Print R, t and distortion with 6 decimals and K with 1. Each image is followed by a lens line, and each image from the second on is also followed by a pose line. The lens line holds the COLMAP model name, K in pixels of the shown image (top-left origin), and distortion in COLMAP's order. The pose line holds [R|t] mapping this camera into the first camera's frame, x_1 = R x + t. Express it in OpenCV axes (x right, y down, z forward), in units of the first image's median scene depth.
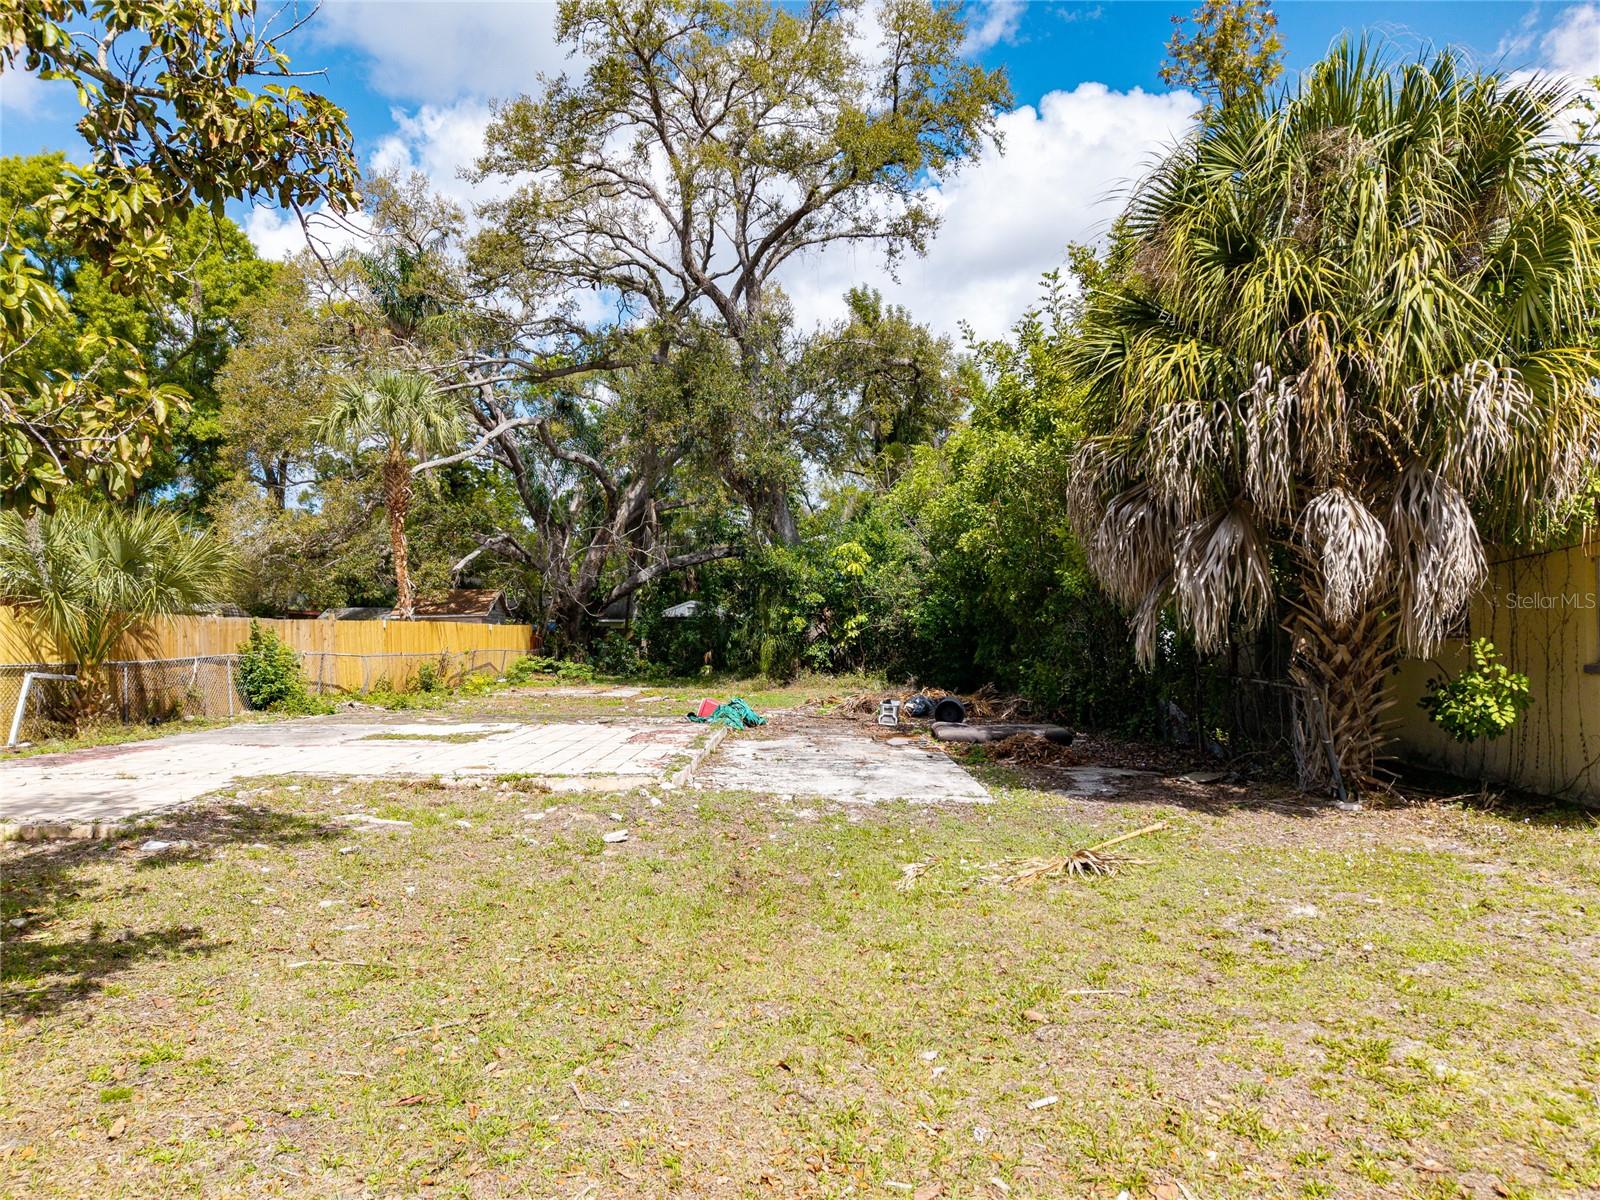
lens RADIAL K [[1065.3, 0, 812.8], [0, 1065.3, 610.0], [0, 0, 1]] dist [0.072756, -0.104755]
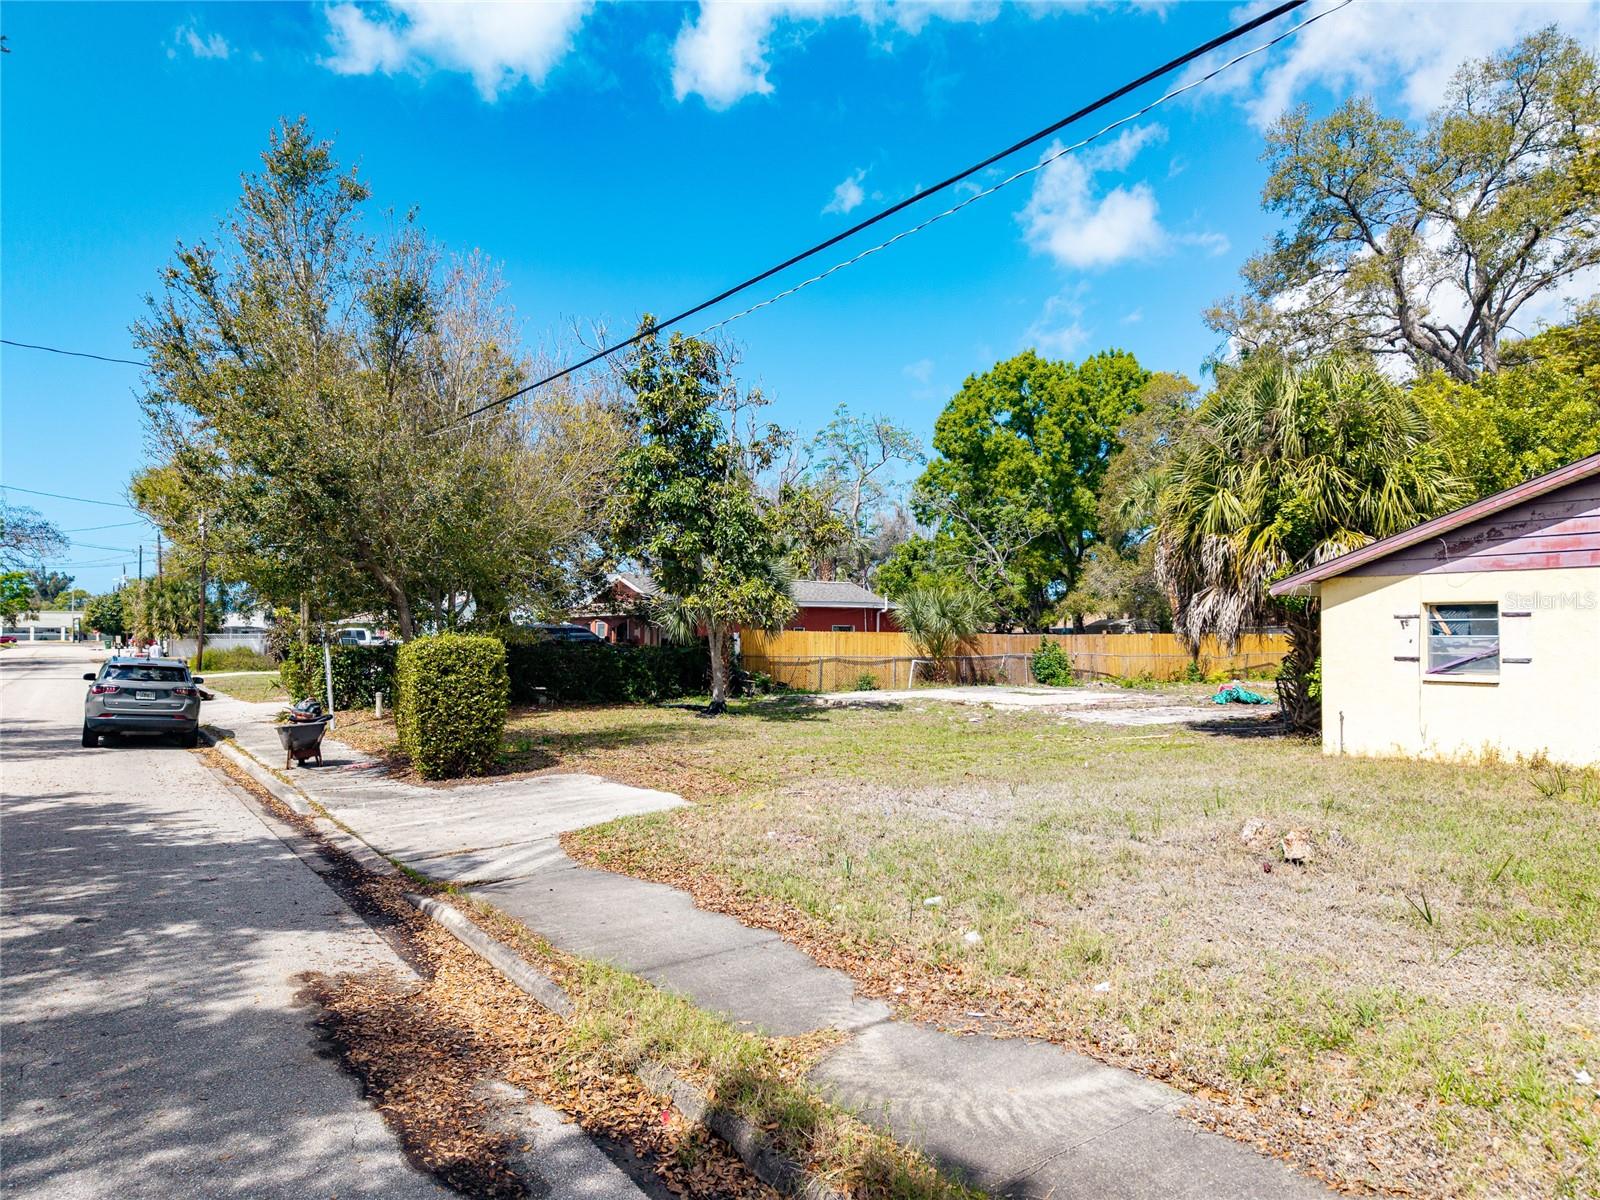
lens RADIAL K [[1073.7, 0, 807.2], [0, 1073.7, 613.3], [0, 0, 1]] dist [0.012445, -0.006381]
pose [[0.572891, -0.018103, -0.819432, 0.449703], [0.019213, 0.999778, -0.008655, -0.012163], [0.819406, -0.010785, 0.573111, -0.230457]]
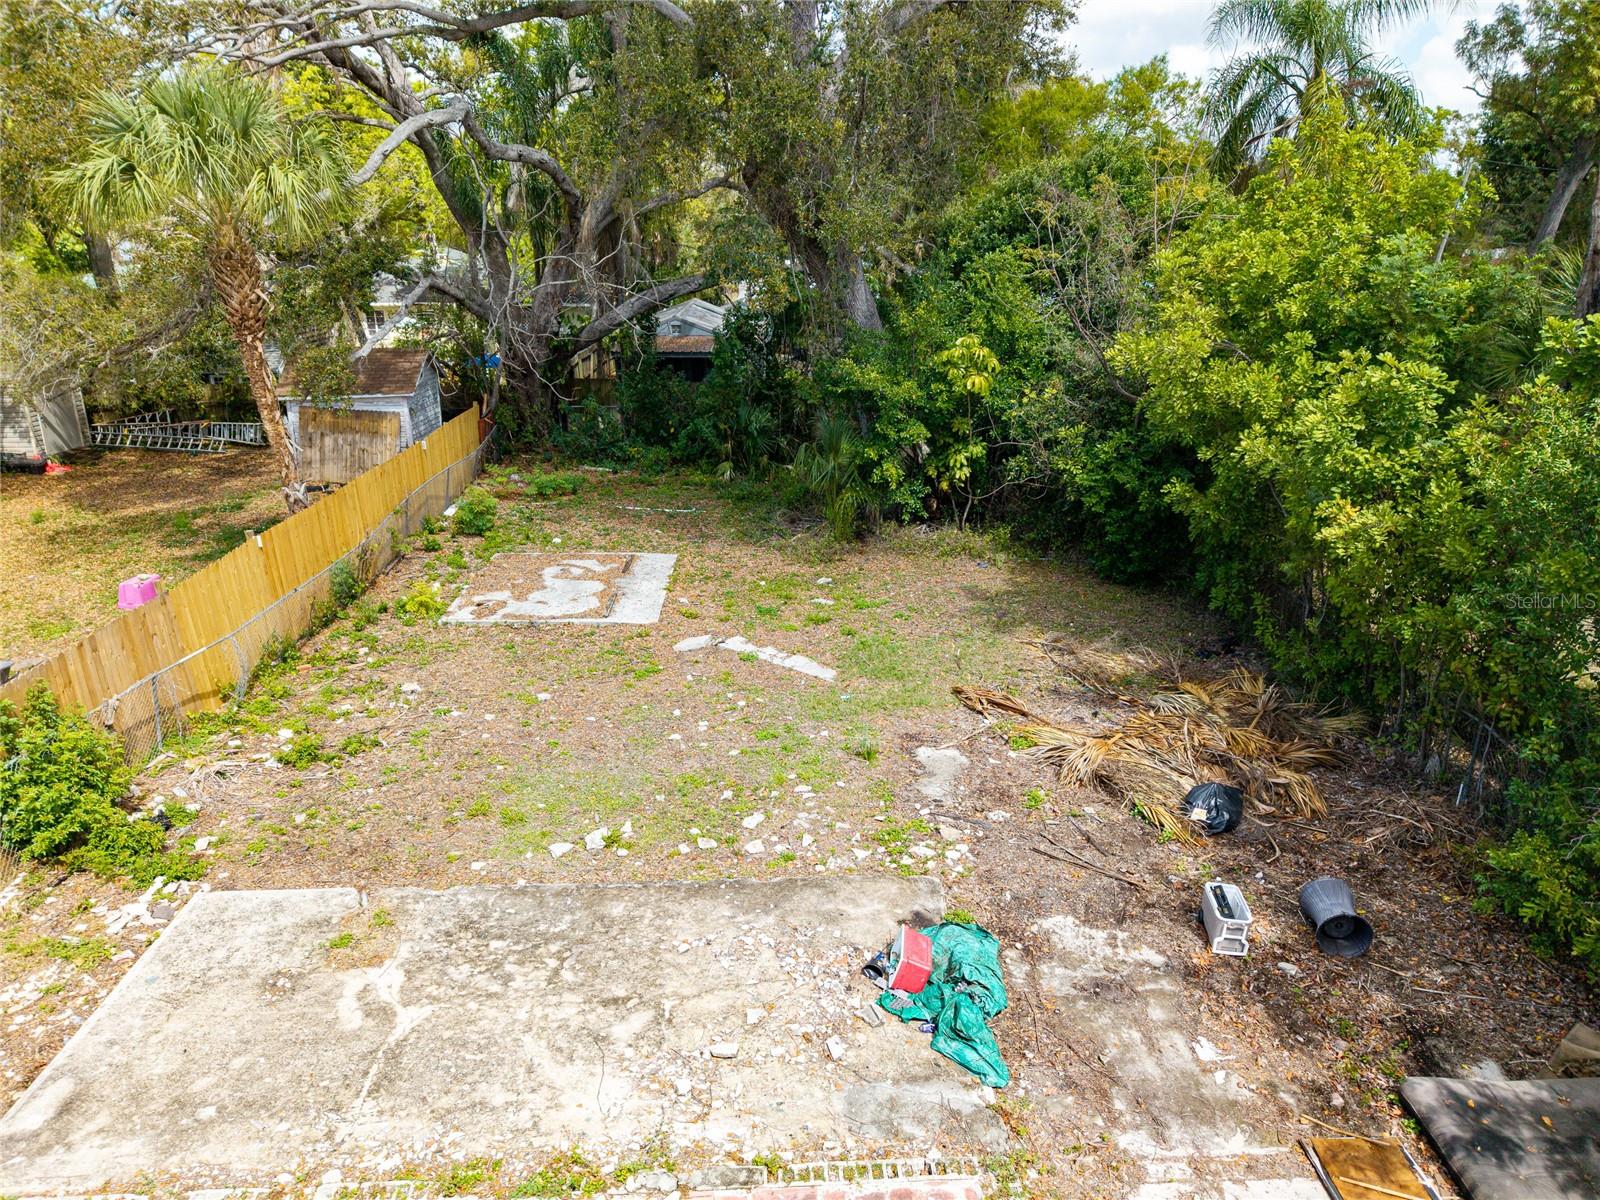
lens RADIAL K [[1065.3, 0, 812.8], [0, 1065.3, 610.0], [0, 0, 1]] dist [0.072756, -0.104755]
pose [[0.998559, -0.014527, 0.051666, -0.087138], [-0.005180, 0.932093, 0.362182, -0.131827], [-0.053419, -0.361927, 0.930674, 0.302889]]
